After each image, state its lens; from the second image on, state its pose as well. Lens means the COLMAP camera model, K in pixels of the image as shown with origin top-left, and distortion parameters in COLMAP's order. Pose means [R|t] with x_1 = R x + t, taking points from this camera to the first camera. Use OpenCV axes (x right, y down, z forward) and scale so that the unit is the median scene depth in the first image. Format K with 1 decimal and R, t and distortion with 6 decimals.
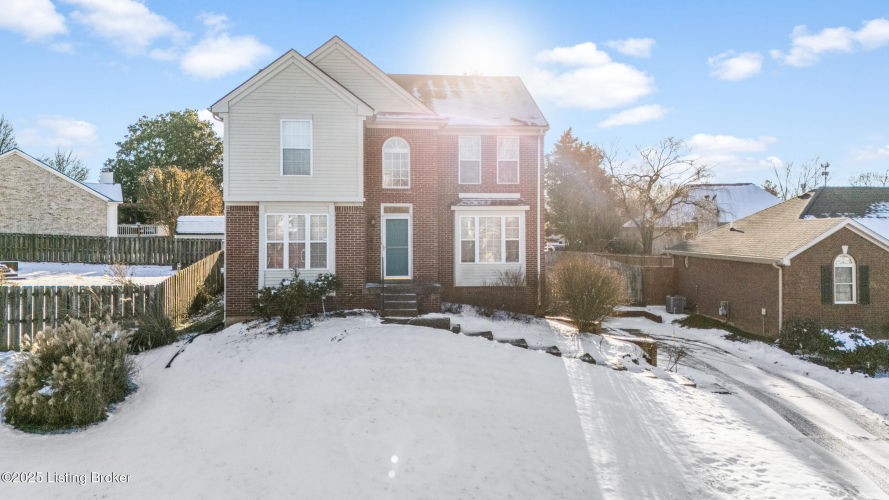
lens RADIAL K [[652.0, 0, 445.8], [0, 652.0, 231.2], [0, 0, 1]] dist [0.066057, -0.001314]
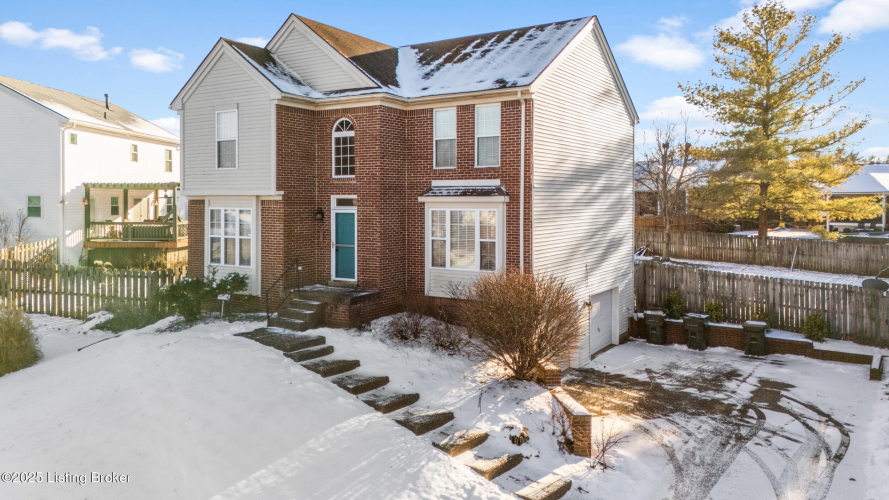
lens RADIAL K [[651.8, 0, 450.1], [0, 651.8, 212.2], [0, 0, 1]] dist [0.069023, -0.002807]
pose [[0.779924, 0.013714, -0.625724, 0.578748], [-0.004821, 0.999862, 0.015904, -0.034100], [0.625856, -0.009387, 0.779882, 0.408062]]
